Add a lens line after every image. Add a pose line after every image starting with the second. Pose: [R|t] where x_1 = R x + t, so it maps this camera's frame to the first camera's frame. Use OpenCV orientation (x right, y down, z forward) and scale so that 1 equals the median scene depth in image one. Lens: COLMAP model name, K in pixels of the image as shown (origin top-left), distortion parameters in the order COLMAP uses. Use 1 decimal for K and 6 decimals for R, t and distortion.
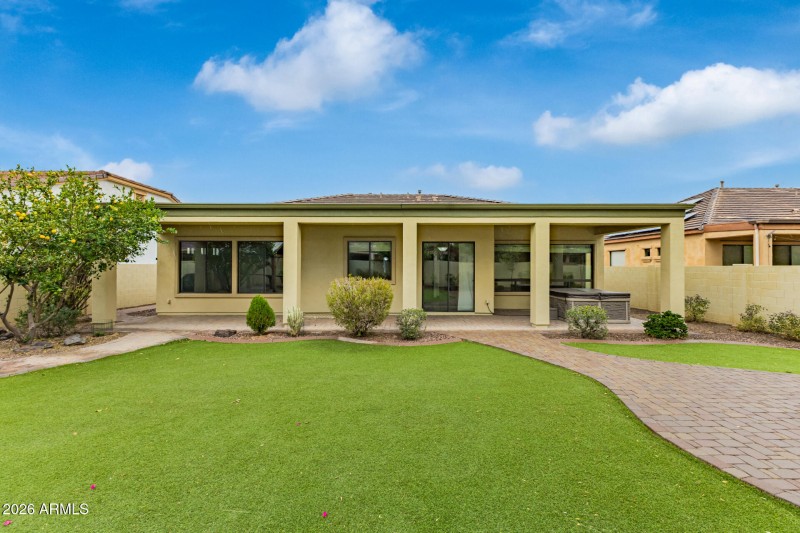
lens RADIAL K [[350.7, 0, 400.2], [0, 350.7, 263.1], [0, 0, 1]] dist [0.000299, 0.000063]
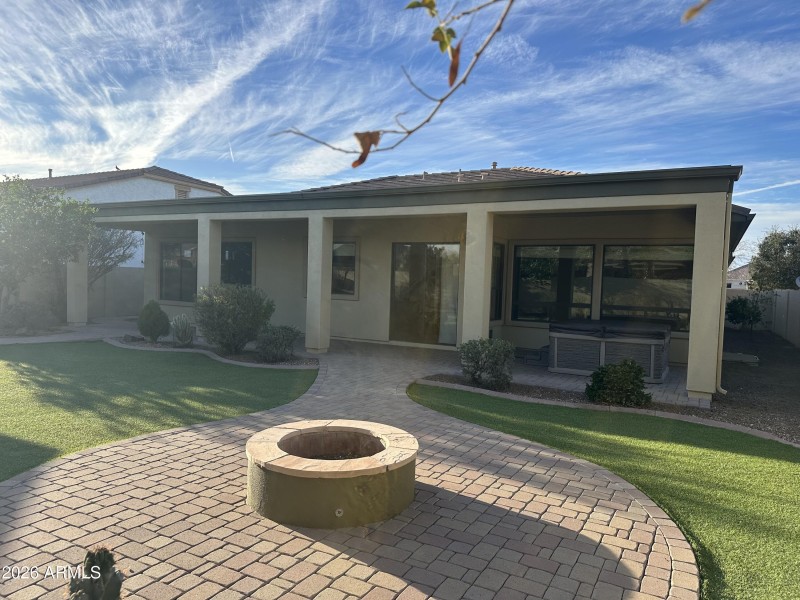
lens RADIAL K [[549.6, 0, 402.0], [0, 549.6, 303.3], [0, 0, 1]] dist [0.078593, -0.108541]
pose [[0.875071, 0.048888, -0.481518, 0.614510], [-0.027679, 0.998312, 0.051057, 0.005260], [0.483202, -0.031350, 0.874948, 0.035159]]
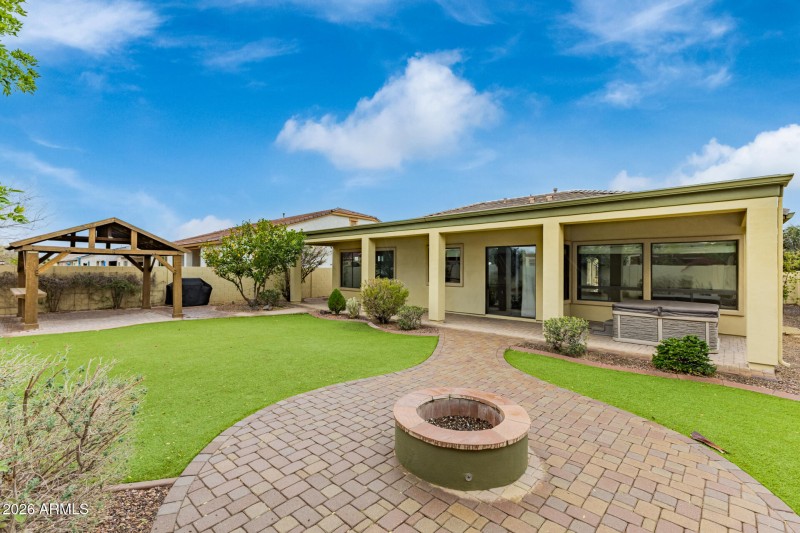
lens RADIAL K [[359.7, 0, 398.2], [0, 359.7, 260.2], [0, 0, 1]] dist [-0.003860, -0.000828]
pose [[0.726518, -0.013709, -0.687011, 0.599645], [-0.000928, 0.999780, -0.020932, 0.001894], [0.687147, 0.015845, 0.726345, 0.049575]]
